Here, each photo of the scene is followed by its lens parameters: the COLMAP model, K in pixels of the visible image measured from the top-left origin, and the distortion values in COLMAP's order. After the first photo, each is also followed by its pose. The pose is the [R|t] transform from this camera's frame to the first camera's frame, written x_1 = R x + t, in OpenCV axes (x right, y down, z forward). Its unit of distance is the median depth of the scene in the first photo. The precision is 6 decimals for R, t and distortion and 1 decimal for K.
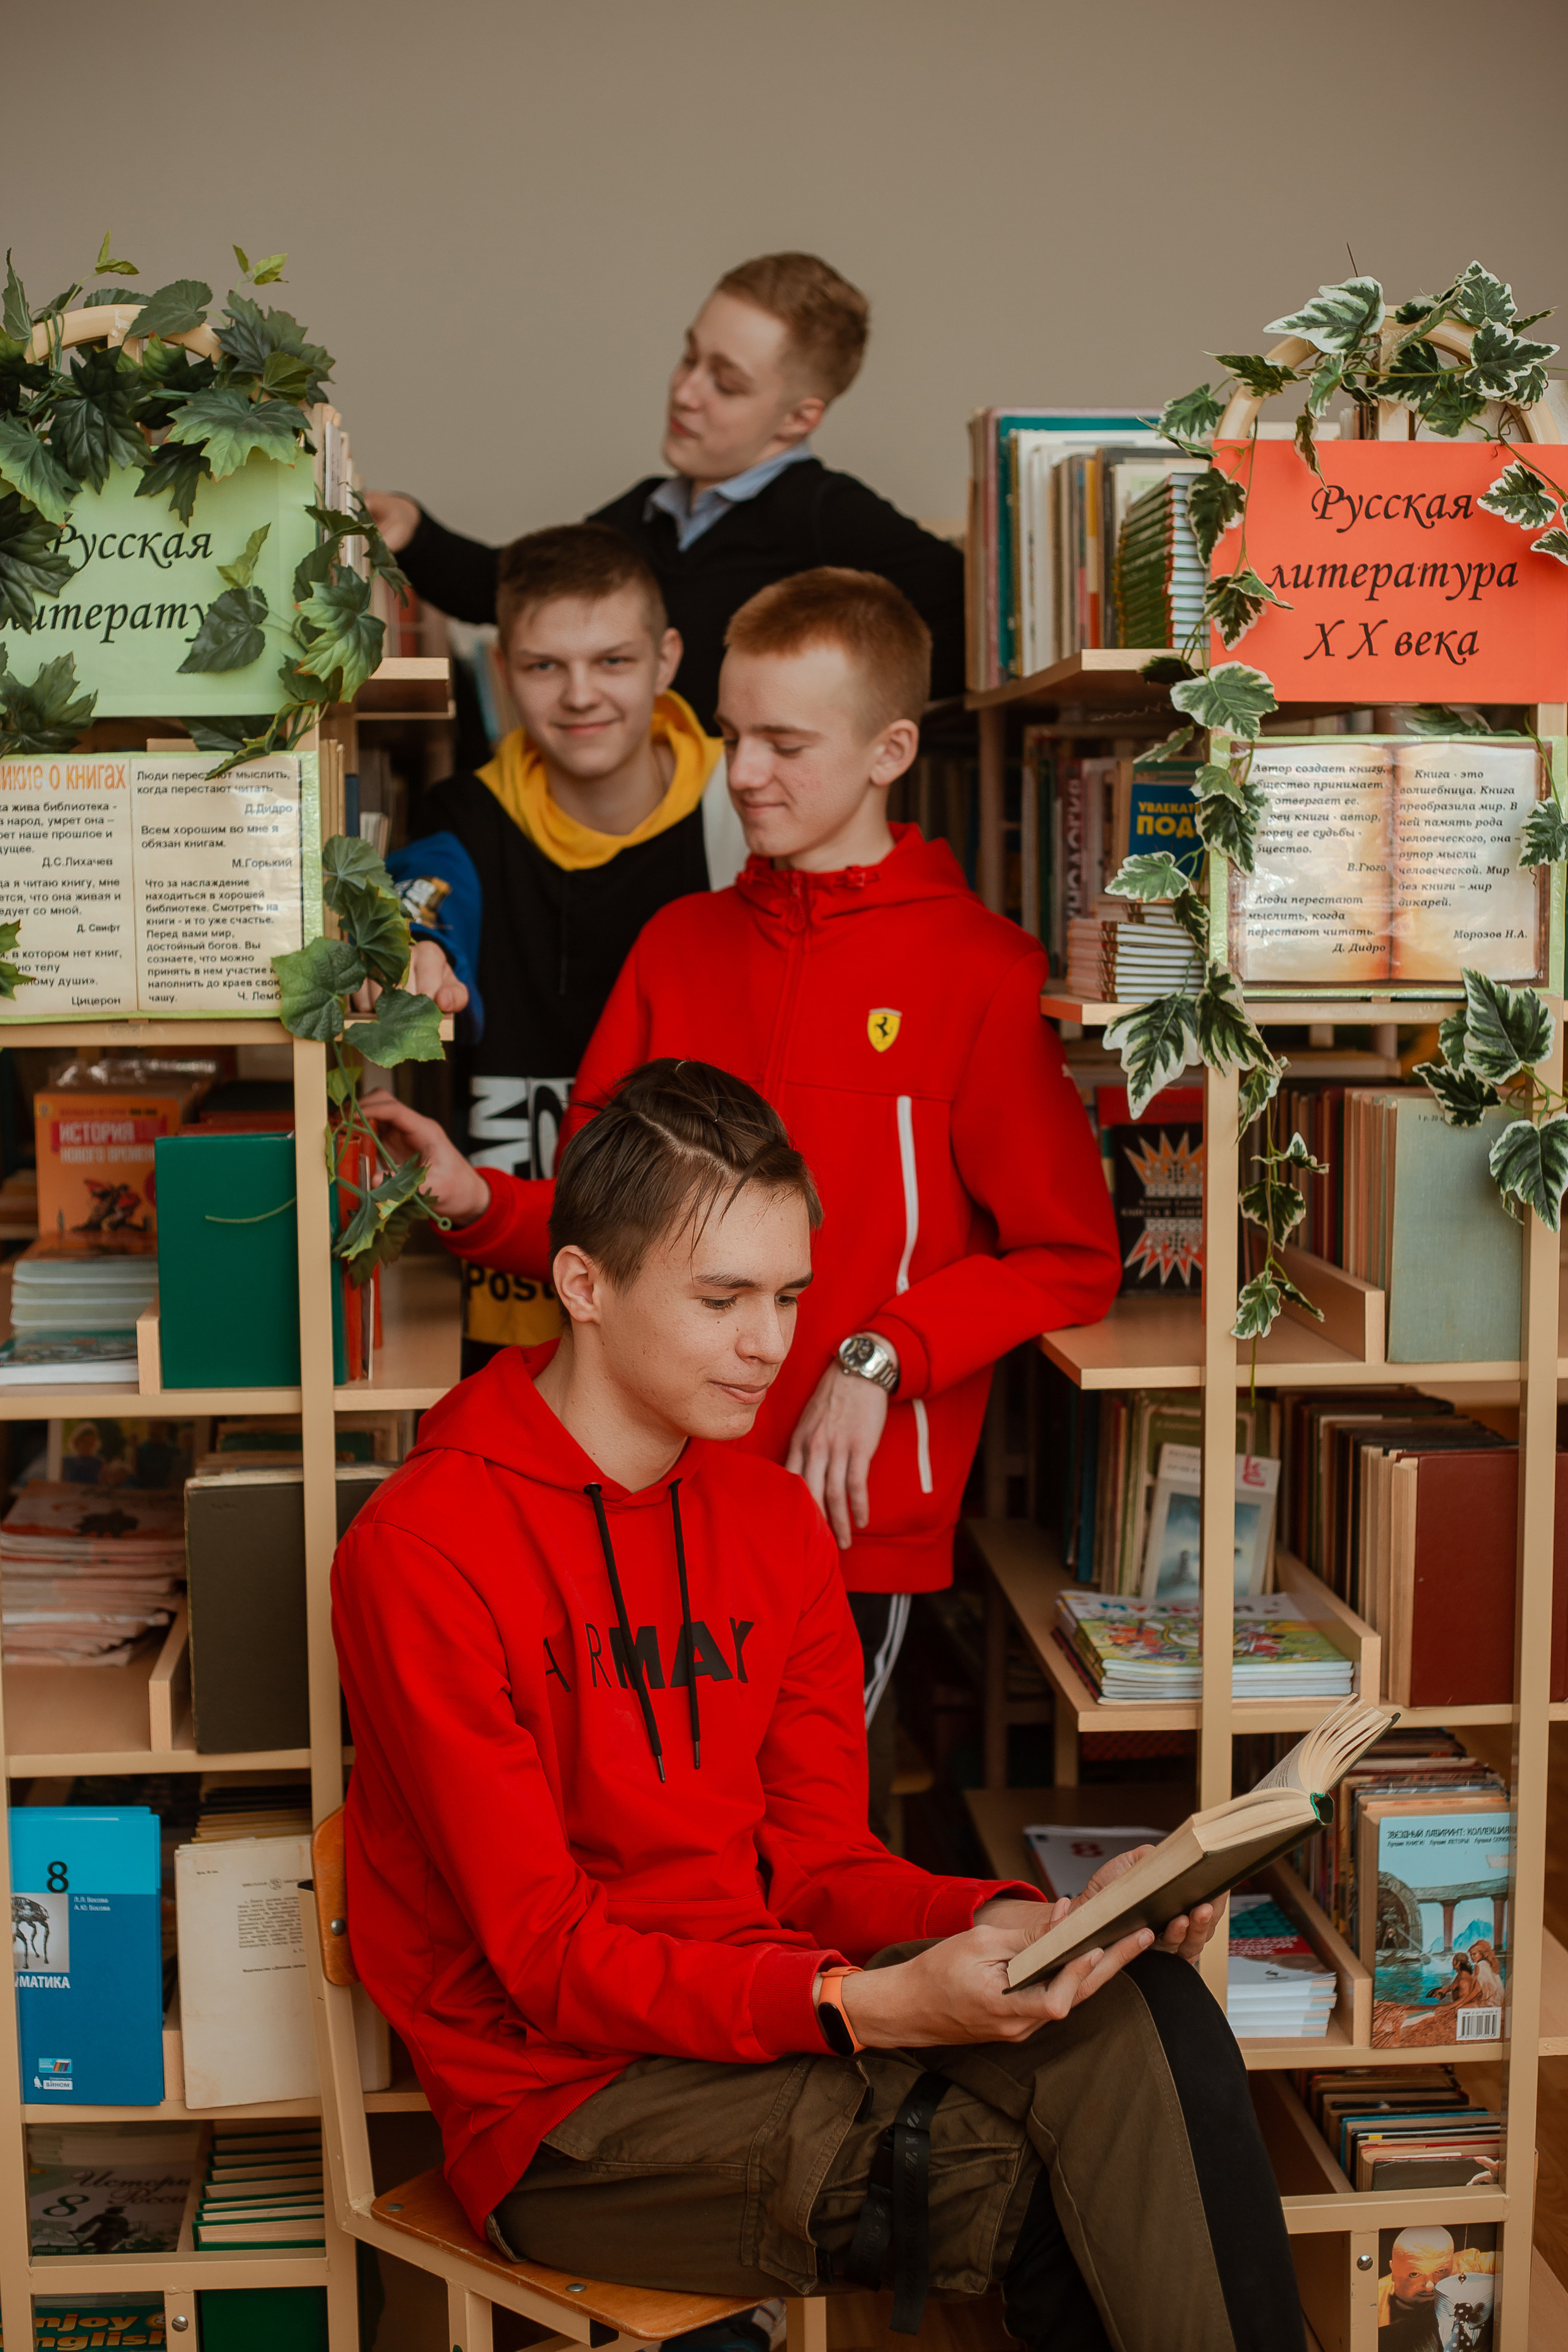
lens RADIAL K [[3509.2, 0, 784.0], [0, 3509.2, 1176.0], [0, 0, 1]] dist [-0.080438, -0.203288]
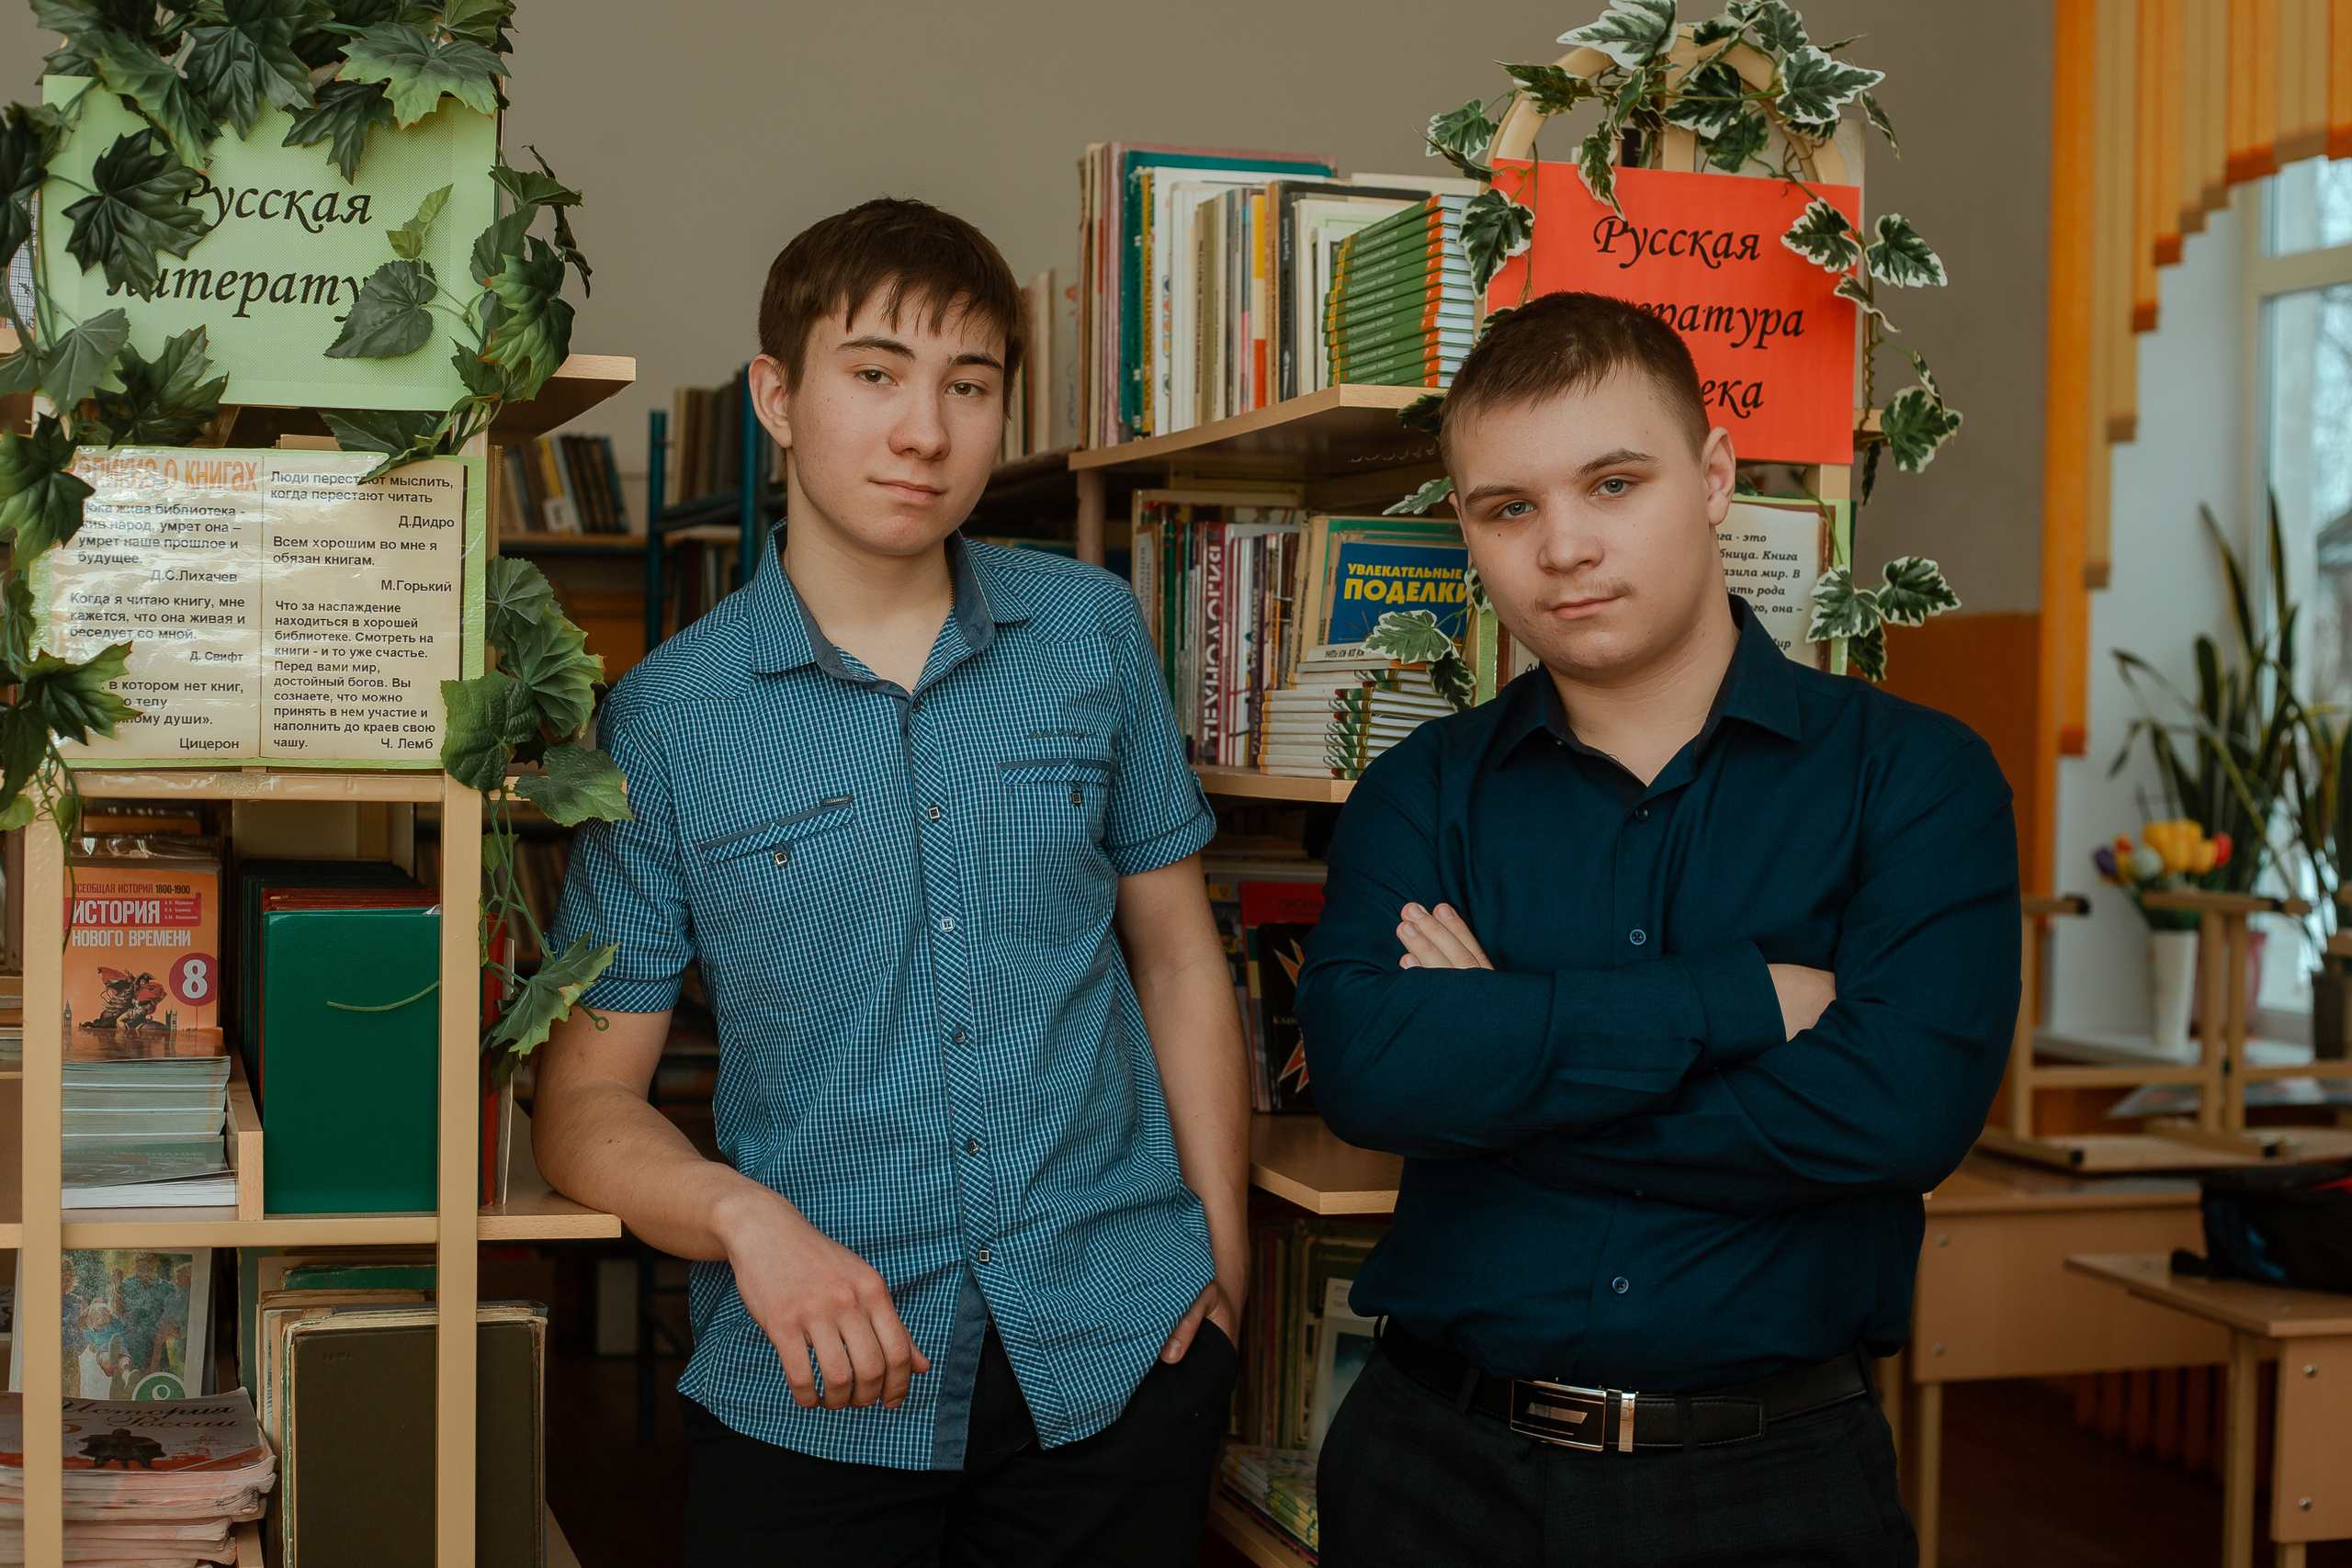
lens RADIAL K [[3508.8, 0, 1176.0], [0, 3508.8, 784.0], [0, 0, 1]] dist [-0.080438, -0.203288]
pose [[0.978122, 0.023612, 0.206687, -0.142905], [-0.009653, 0.997619, -0.068286, 0.013926], [-0.207807, 0.064797, 0.976021, 0.143449]]
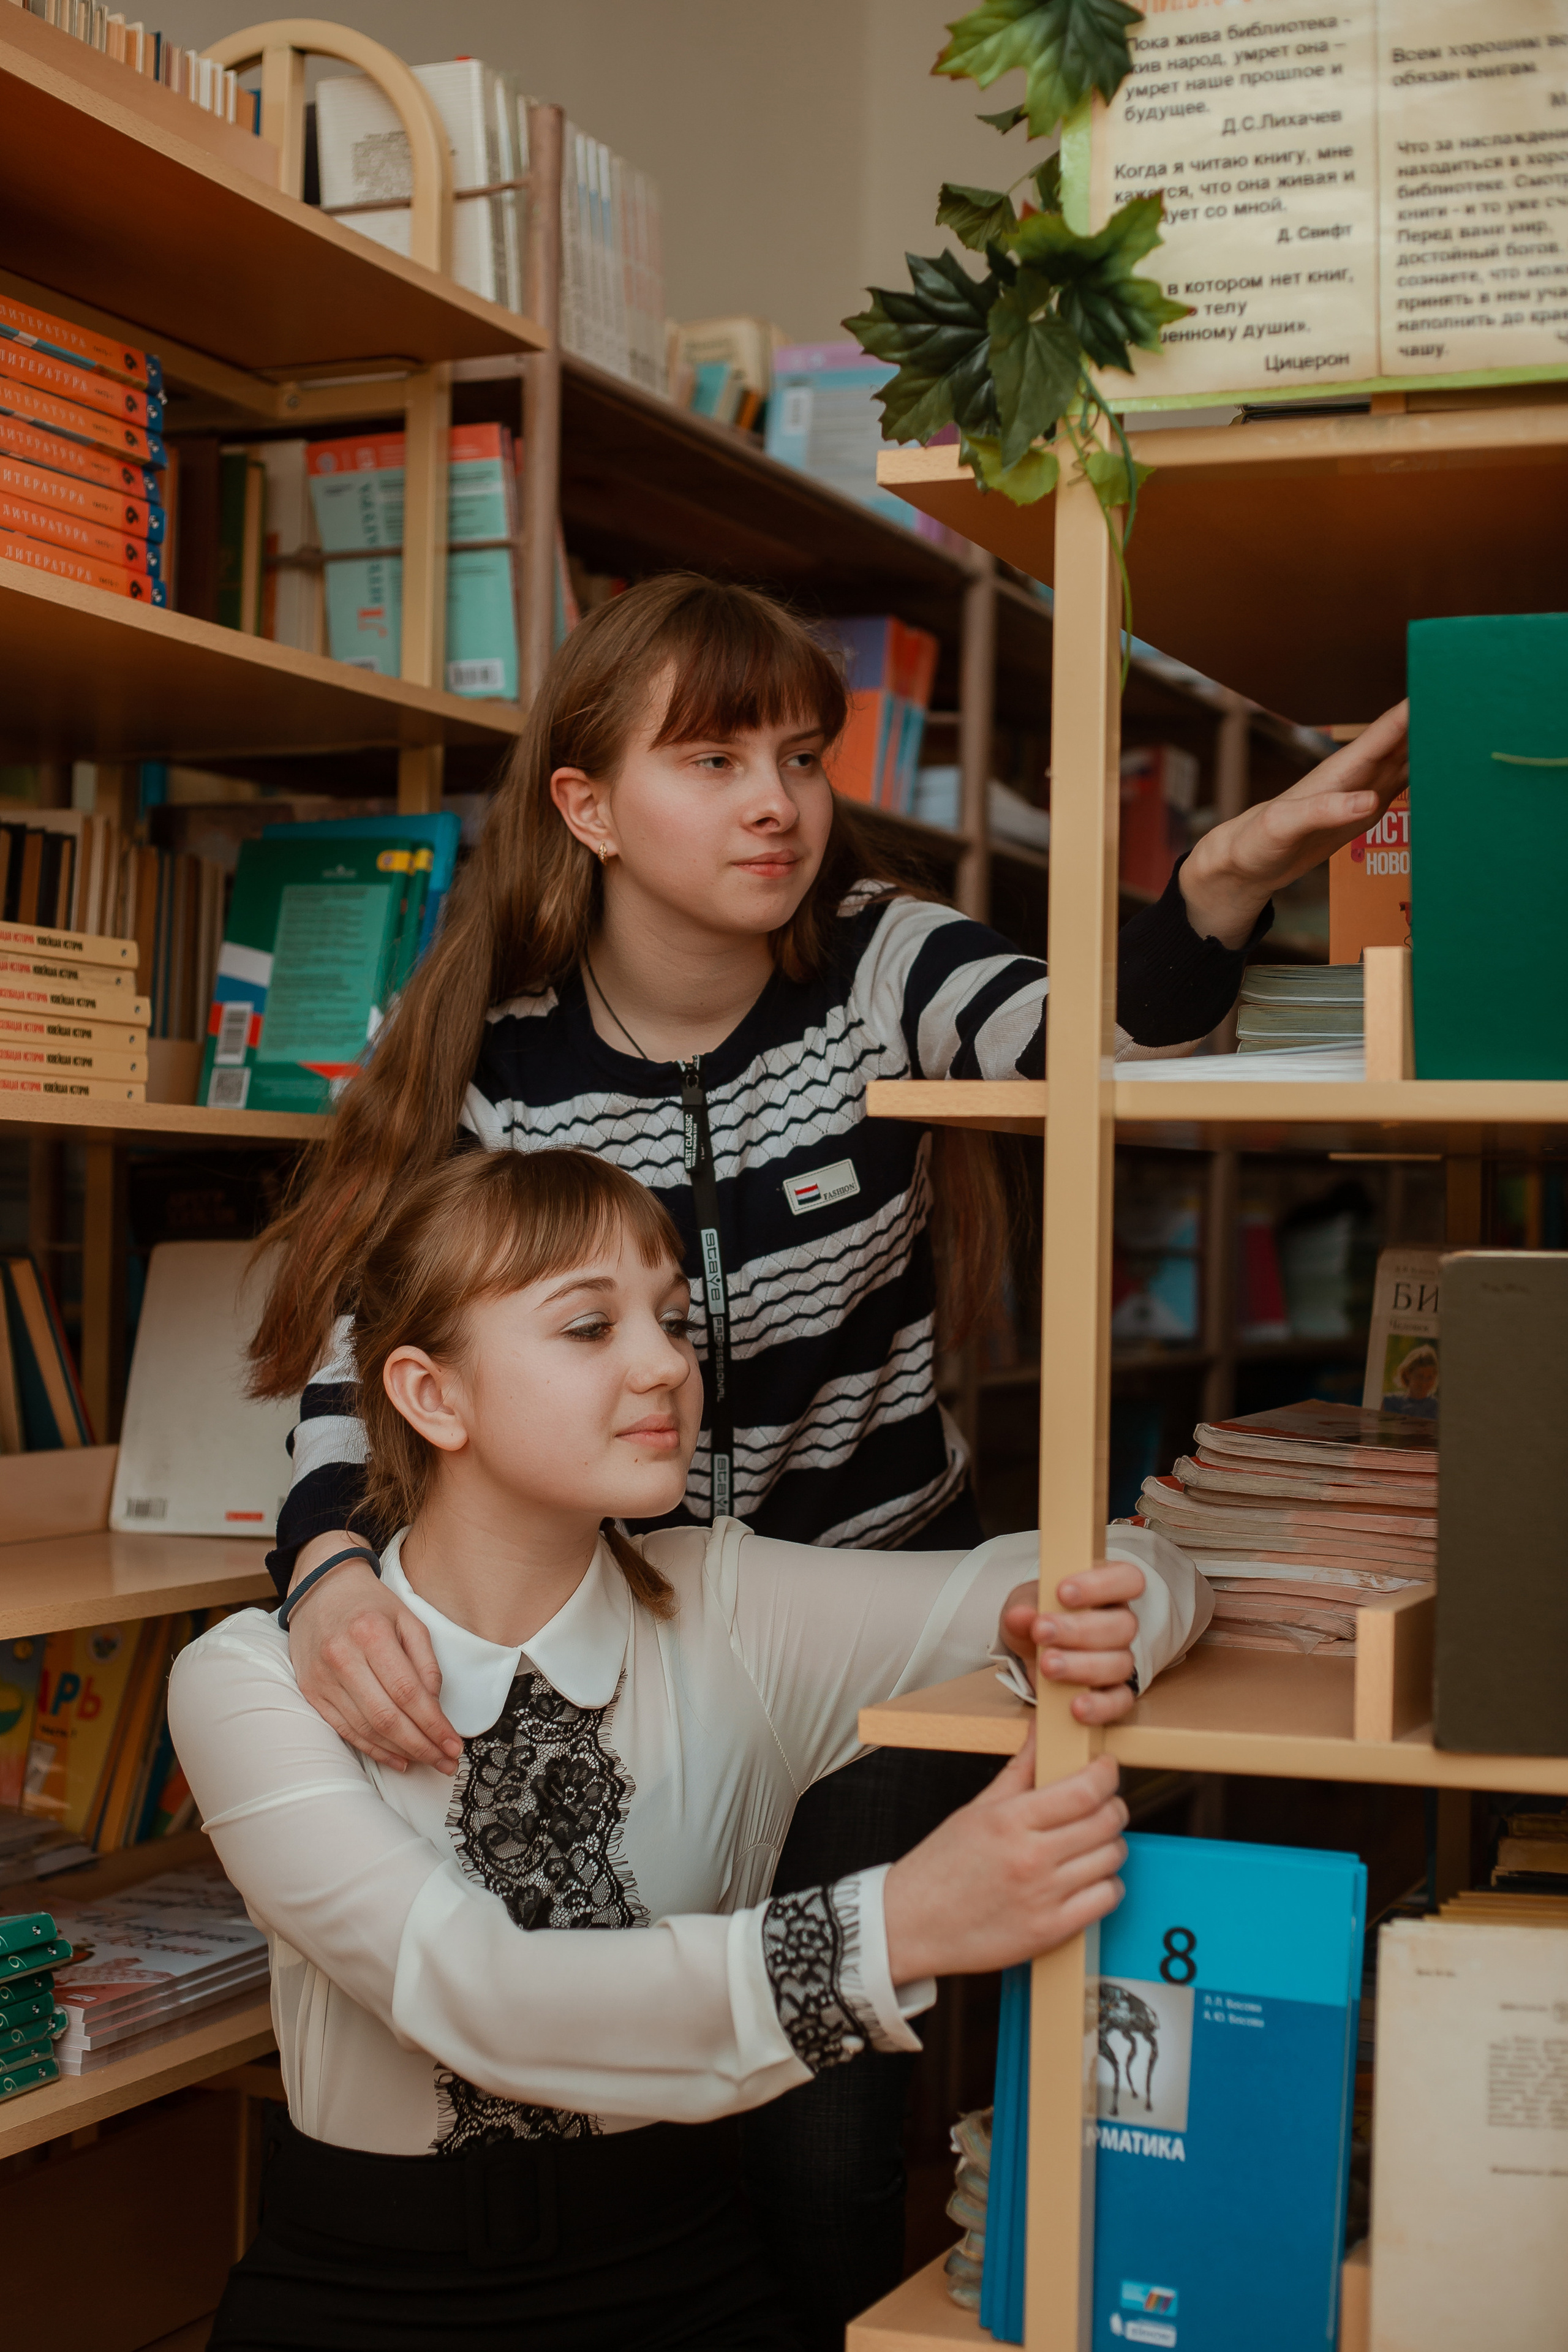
lens RADIAL K [[3525.0, 0, 782.8], [0, 3525.0, 1235.2], [0, 0, 1]] dist [-0.065679, -0.277479]
pose [[0.886965, 0.023670, -0.461231, -0.008371], [-0.068293, 0.994429, -0.080298, 0.140926], [0.456760, 0.102721, 0.883639, 0.478205]]
